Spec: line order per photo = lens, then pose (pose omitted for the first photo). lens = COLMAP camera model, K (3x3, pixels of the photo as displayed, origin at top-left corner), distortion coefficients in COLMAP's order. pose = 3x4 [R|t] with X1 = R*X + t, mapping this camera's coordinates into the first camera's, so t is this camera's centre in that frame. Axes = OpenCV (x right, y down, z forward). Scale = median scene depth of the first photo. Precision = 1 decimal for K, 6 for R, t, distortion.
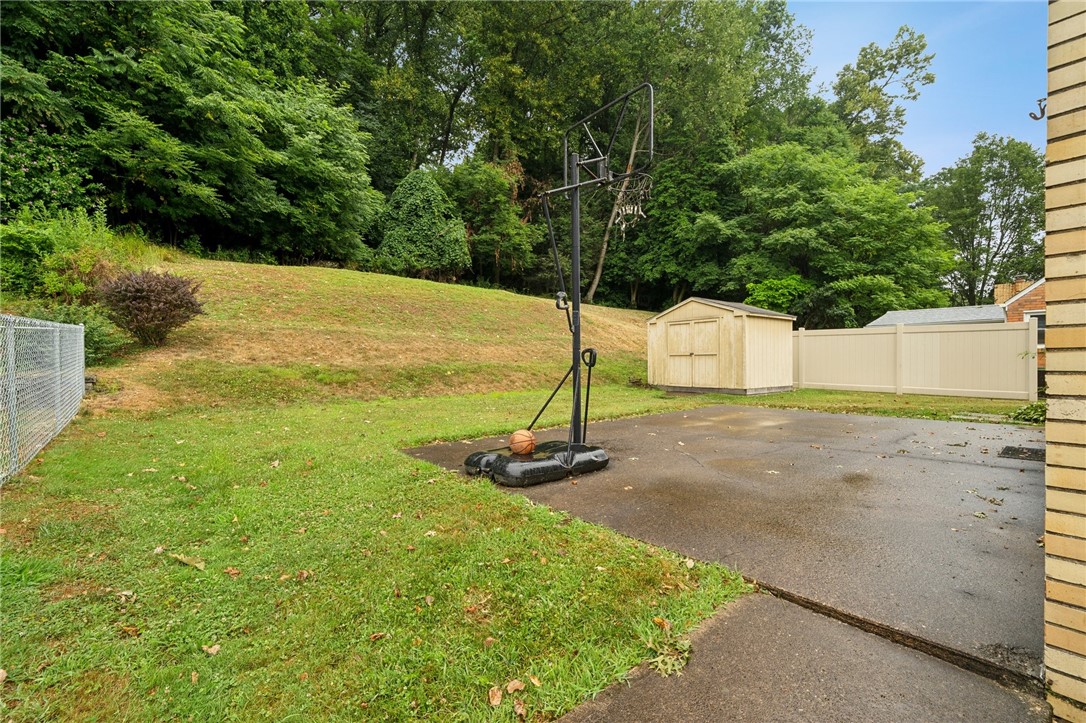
lens RADIAL K [[457.7, 0, 543.0], [0, 457.7, 361.5], [0, 0, 1]] dist [0.010524, 0.000072]
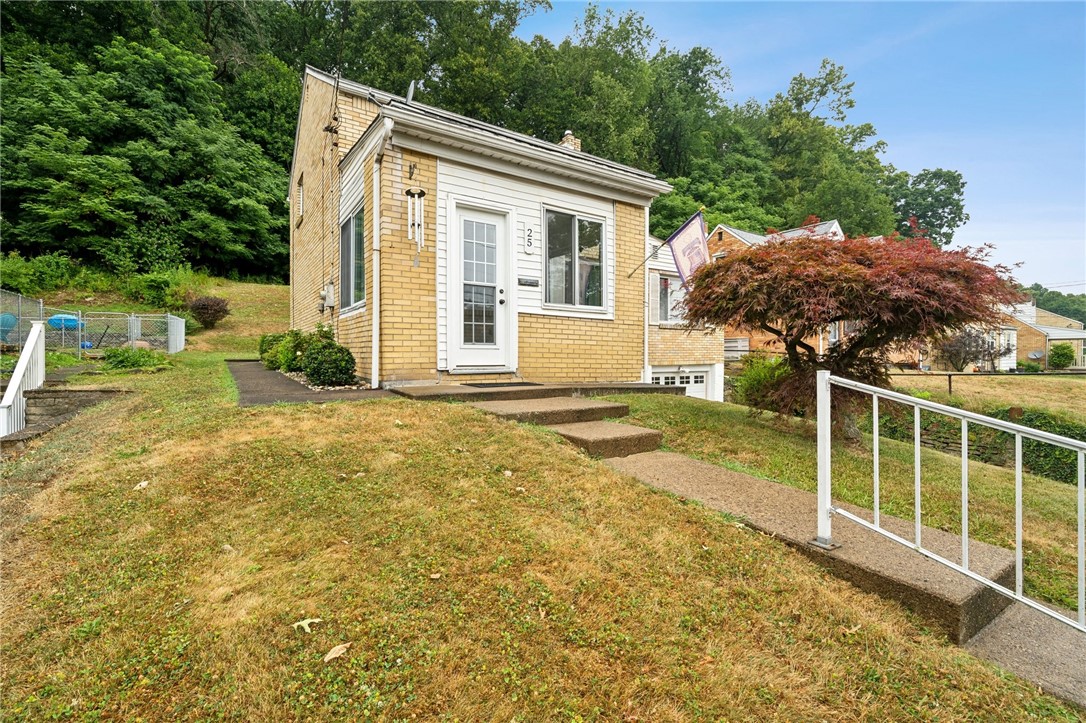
lens RADIAL K [[473.6, 0, 542.9], [0, 473.6, 358.1], [0, 0, 1]] dist [0.010452, -0.000014]
pose [[0.994225, 0.008498, -0.106979, 0.761950], [-0.008712, 0.999961, -0.001535, 0.072802], [0.106962, 0.002458, 0.994260, -0.847649]]
